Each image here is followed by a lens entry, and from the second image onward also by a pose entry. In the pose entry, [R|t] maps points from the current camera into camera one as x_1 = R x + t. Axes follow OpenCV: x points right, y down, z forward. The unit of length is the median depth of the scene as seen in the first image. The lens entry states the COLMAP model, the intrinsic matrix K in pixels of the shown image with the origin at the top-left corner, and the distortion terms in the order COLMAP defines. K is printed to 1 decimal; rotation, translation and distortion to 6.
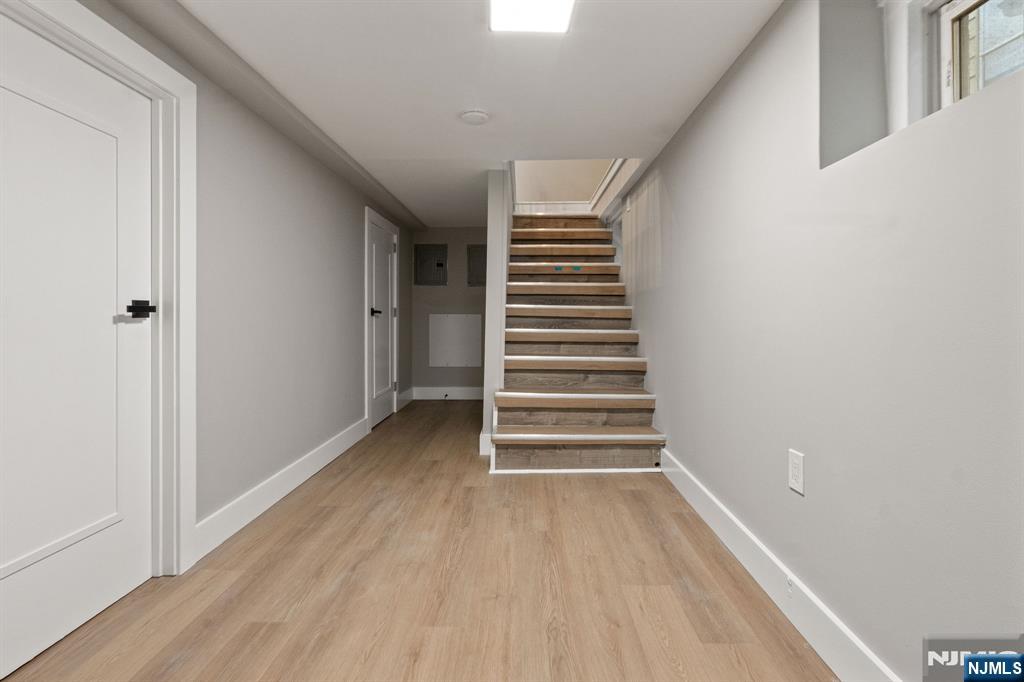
lens RADIAL K [[485.5, 0, 510.9], [0, 485.5, 340.2], [0, 0, 1]] dist [-0.005921, 0.000202]
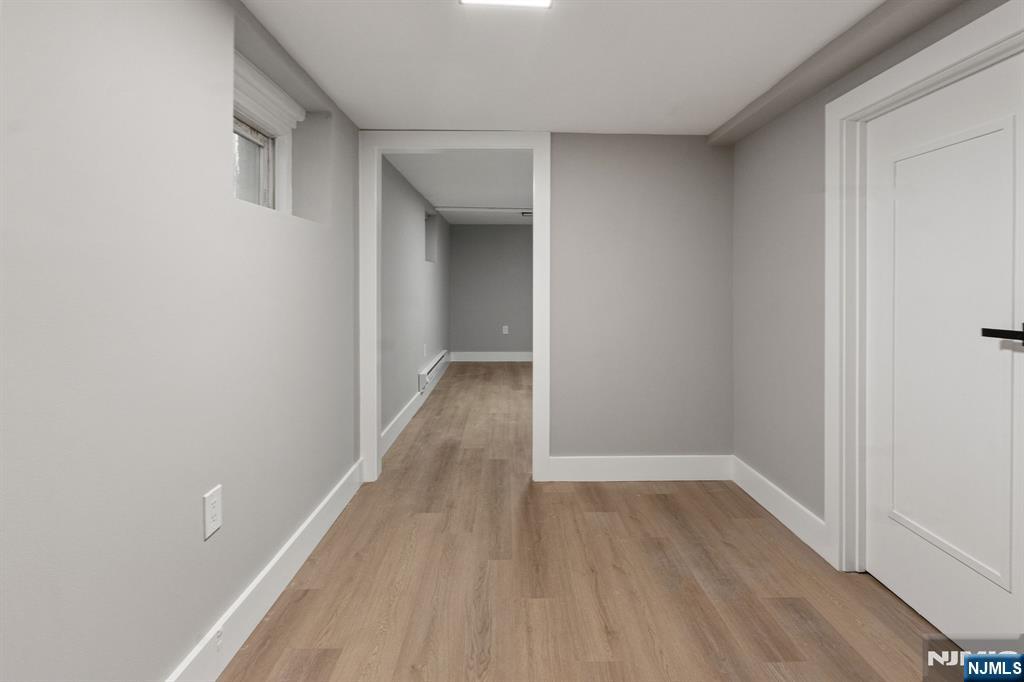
lens RADIAL K [[485.5, 0, 508.7], [0, 485.5, 338.5], [0, 0, 1]] dist [-0.005921, 0.000202]
pose [[-0.999587, 0.002501, -0.028638, 0.065200], [-0.002273, 0.986210, 0.165481, -0.203578], [0.028657, 0.165478, -0.985797, 1.912293]]
